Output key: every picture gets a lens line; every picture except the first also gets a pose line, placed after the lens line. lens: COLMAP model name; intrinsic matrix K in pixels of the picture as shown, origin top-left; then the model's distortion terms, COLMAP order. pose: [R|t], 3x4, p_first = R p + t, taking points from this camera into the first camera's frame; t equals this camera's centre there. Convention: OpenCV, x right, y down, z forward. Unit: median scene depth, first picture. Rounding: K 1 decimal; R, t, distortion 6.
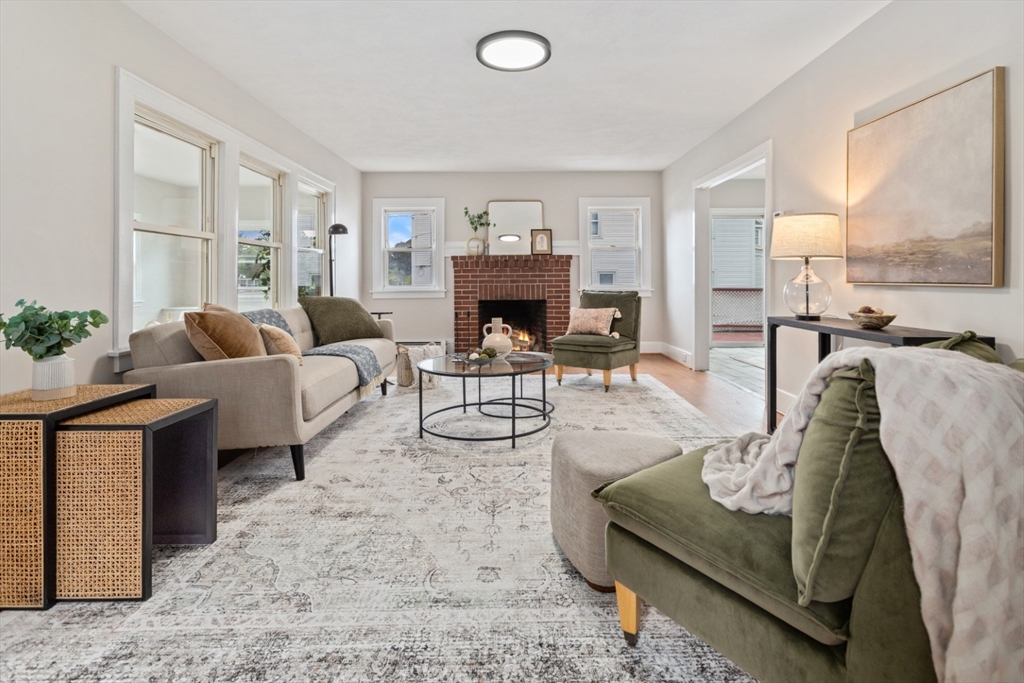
lens RADIAL K [[507.8, 0, 510.4], [0, 507.8, 279.0], [0, 0, 1]] dist [0.002349, 0.000991]
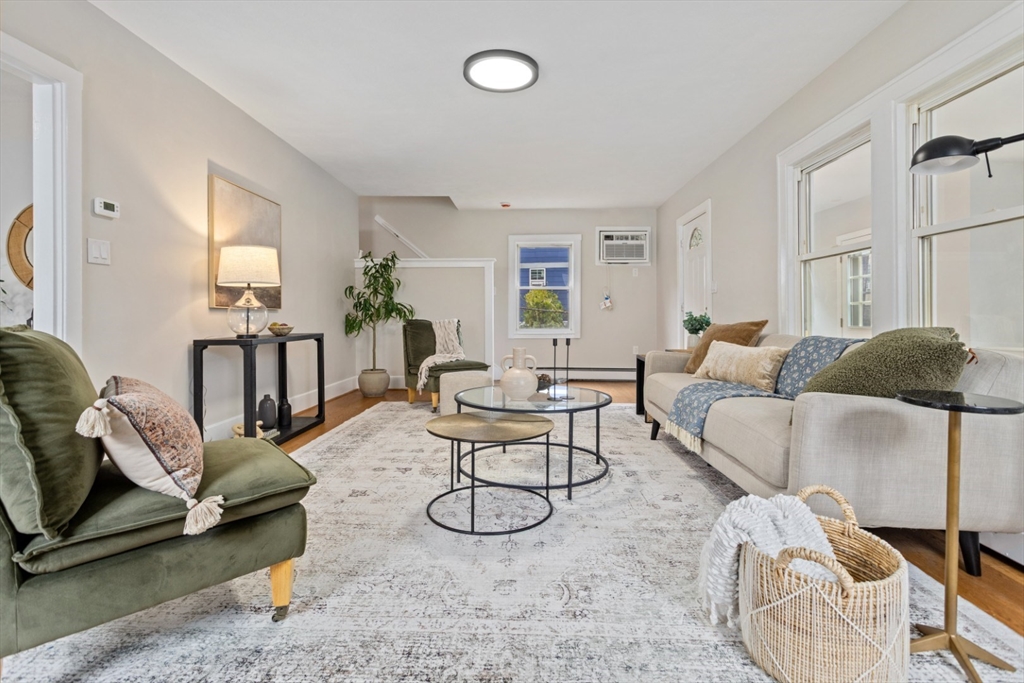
lens RADIAL K [[483.9, 0, 517.4], [0, 483.9, 316.1], [0, 0, 1]] dist [0.003113, 0.000979]
pose [[-0.999743, 0.004768, 0.022160, -0.048510], [0.004806, 0.999987, 0.001685, 0.031572], [-0.022152, 0.001791, -0.999753, 2.099427]]
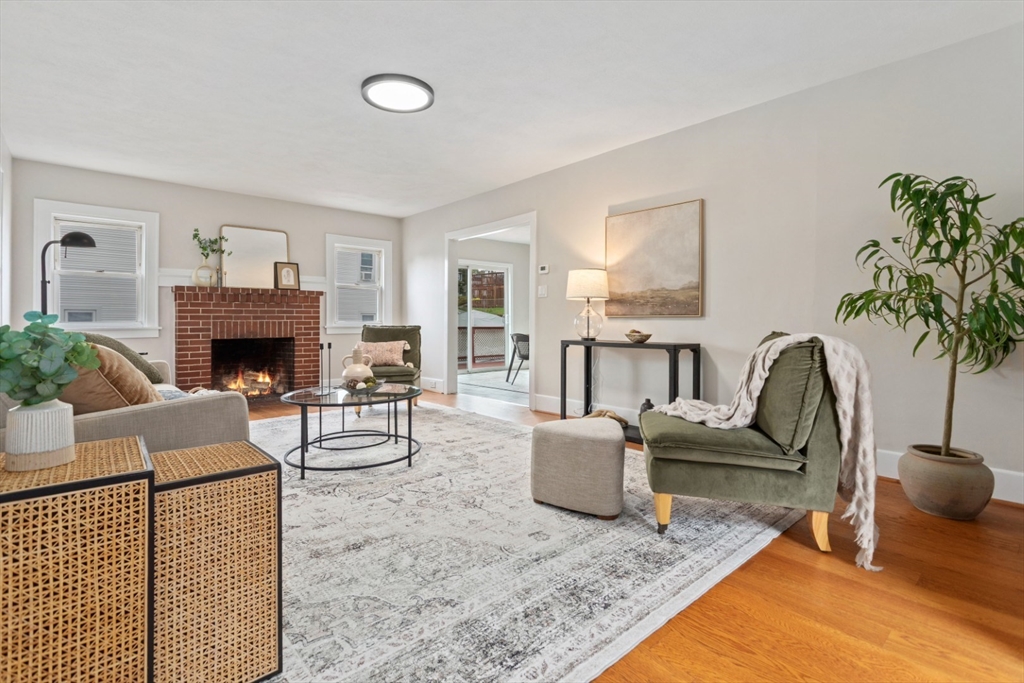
lens RADIAL K [[497.4, 0, 517.0], [0, 497.4, 320.8], [0, 0, 1]] dist [0.004629, 0.001291]
pose [[0.740609, 0.005862, 0.671911, -0.542877], [-0.002903, 0.999981, -0.005525, 0.031075], [-0.671930, 0.002141, 0.740611, 0.070980]]
